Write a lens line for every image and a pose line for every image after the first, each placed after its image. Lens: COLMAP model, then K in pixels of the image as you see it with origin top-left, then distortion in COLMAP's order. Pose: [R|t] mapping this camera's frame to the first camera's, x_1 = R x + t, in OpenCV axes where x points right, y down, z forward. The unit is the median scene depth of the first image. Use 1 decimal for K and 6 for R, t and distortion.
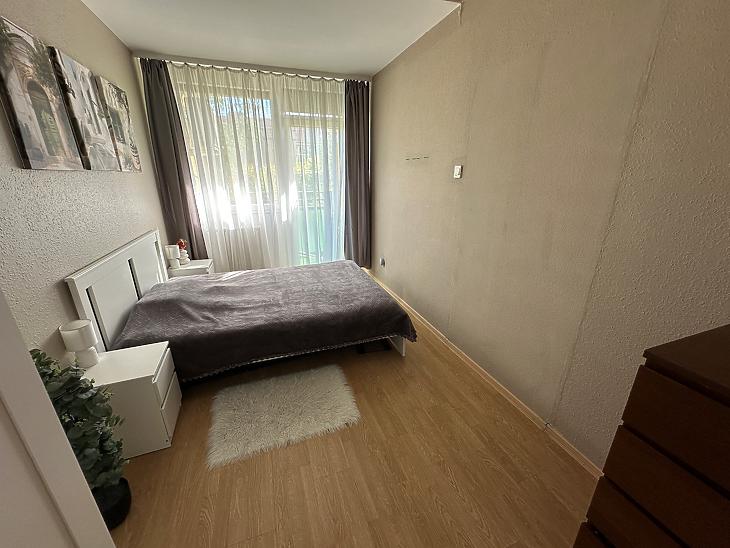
lens RADIAL K [[291.6, 0, 367.5], [0, 291.6, 272.8], [0, 0, 1]] dist [-0.006261, 0.000001]
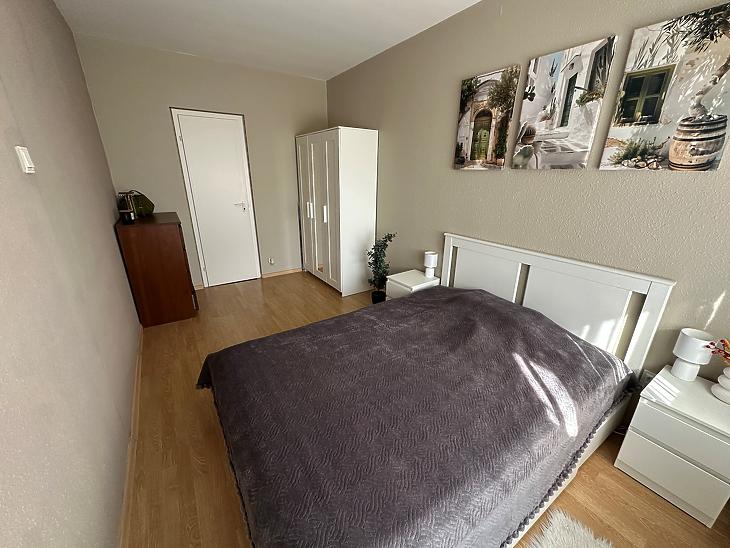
lens RADIAL K [[291.6, 0, 367.1], [0, 291.6, 275.8], [0, 0, 1]] dist [-0.006261, 0.000001]
pose [[-0.968490, 0.067849, -0.239632, -0.145783], [-0.094405, 0.790361, 0.605324, -0.773910], [0.230466, 0.608873, -0.759051, 2.327911]]
